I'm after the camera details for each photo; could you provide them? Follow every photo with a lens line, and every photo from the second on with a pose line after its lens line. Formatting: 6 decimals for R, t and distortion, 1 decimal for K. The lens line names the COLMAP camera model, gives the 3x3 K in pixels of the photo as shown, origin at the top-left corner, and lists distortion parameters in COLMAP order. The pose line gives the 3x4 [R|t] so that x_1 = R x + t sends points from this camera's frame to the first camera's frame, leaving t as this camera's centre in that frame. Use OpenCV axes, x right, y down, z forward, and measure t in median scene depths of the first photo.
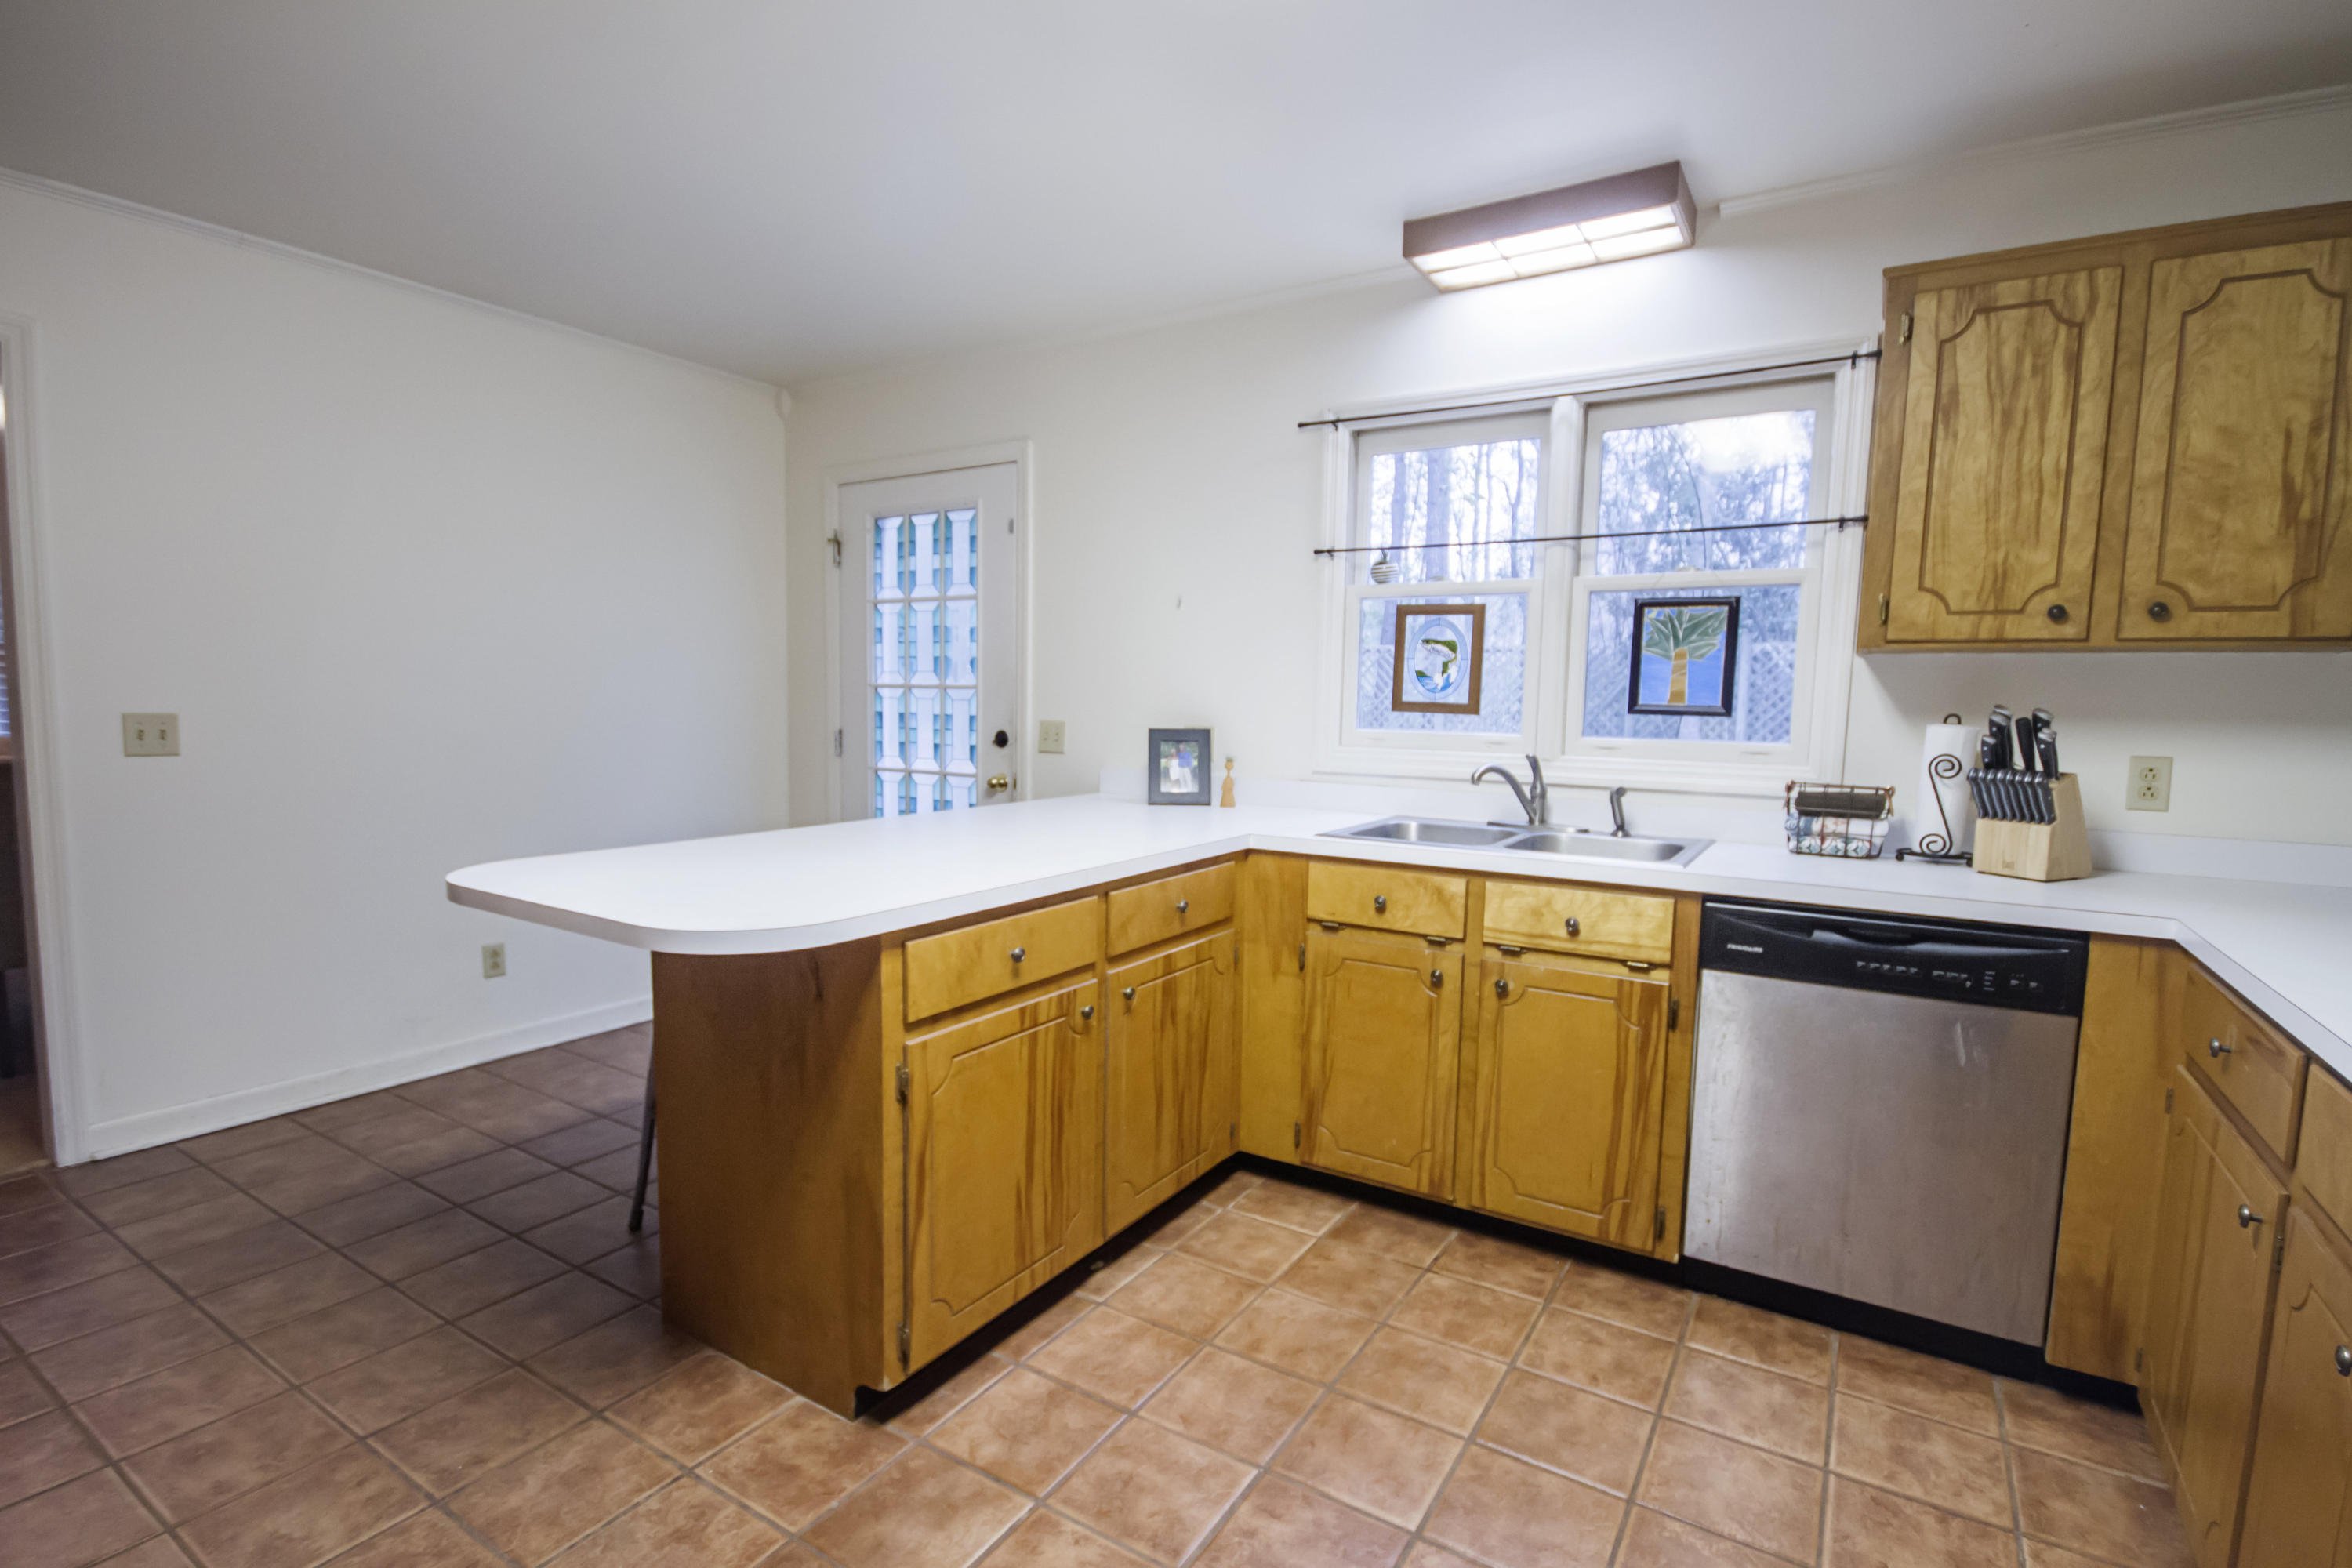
lens RADIAL K [[1116.1, 0, 1175.7], [0, 1116.1, 811.8], [0, 0, 1]] dist [0.003812, -0.005938]
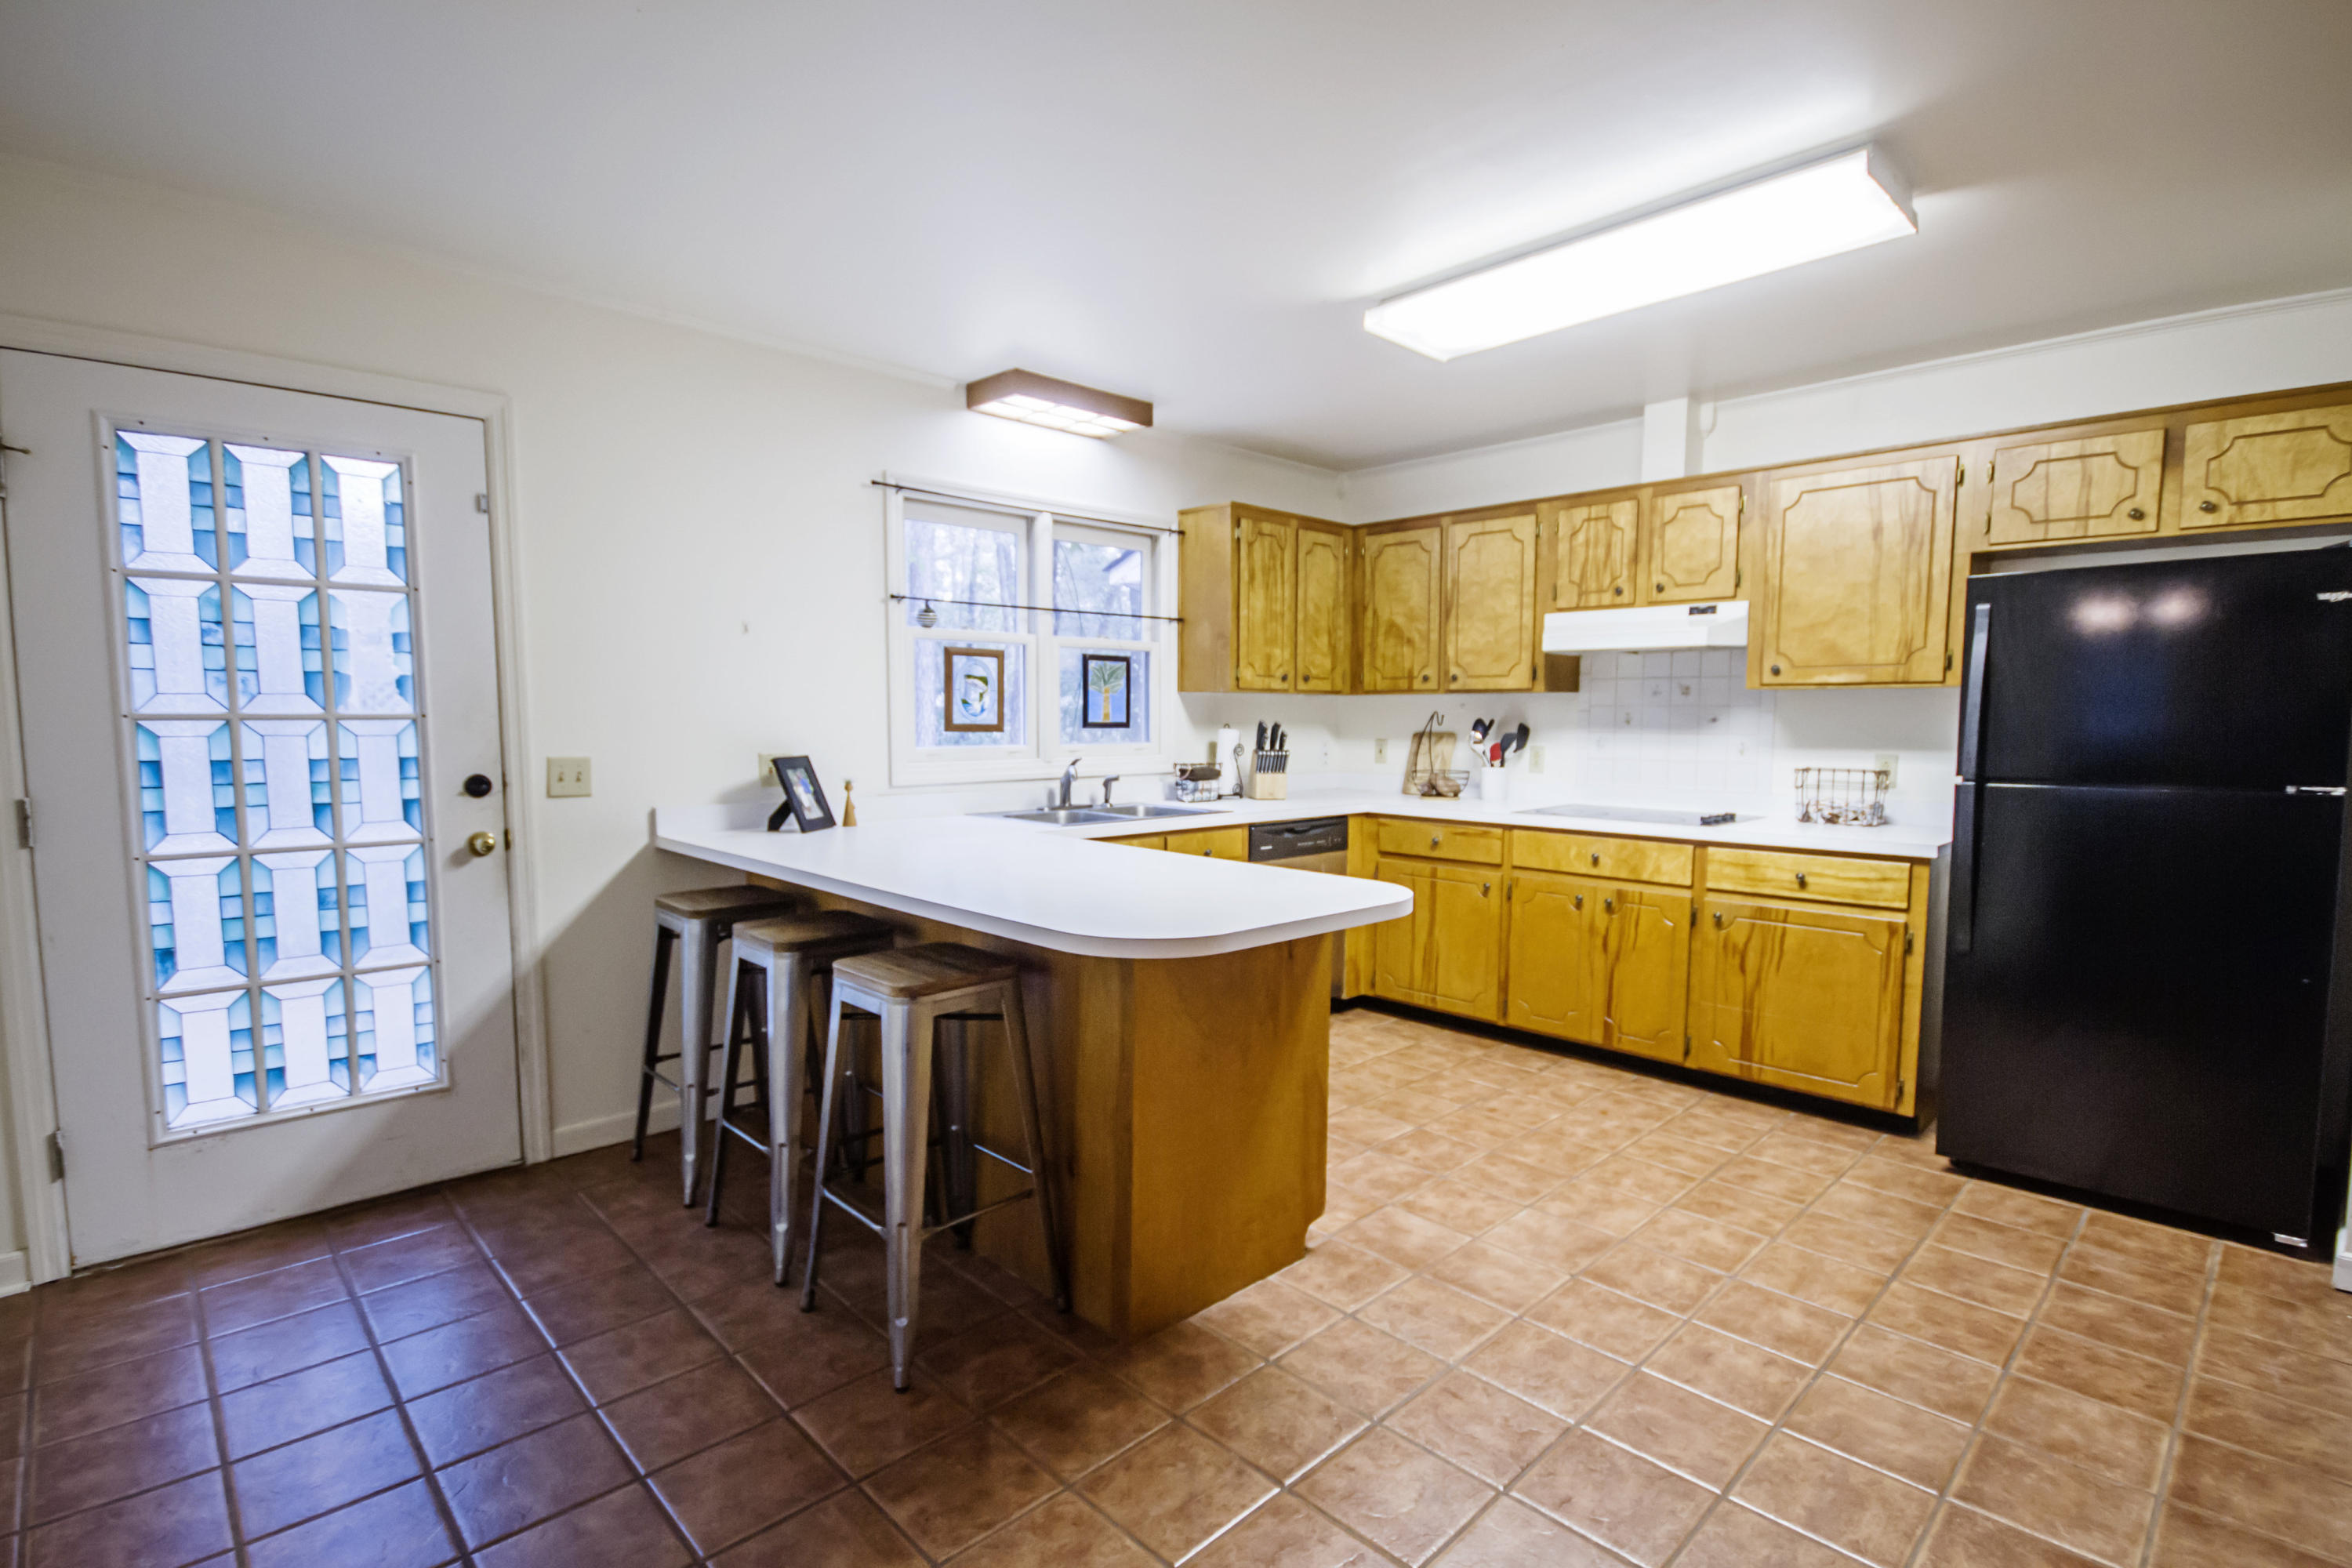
lens RADIAL K [[1104.8, 0, 1179.0], [0, 1104.8, 809.9], [0, 0, 1]] dist [-0.000532, -0.000405]
pose [[0.238646, -0.101433, 0.965795, -1.260823], [0.099867, 0.991821, 0.079490, -0.101280], [-0.965958, 0.077481, 0.246823, 0.608761]]
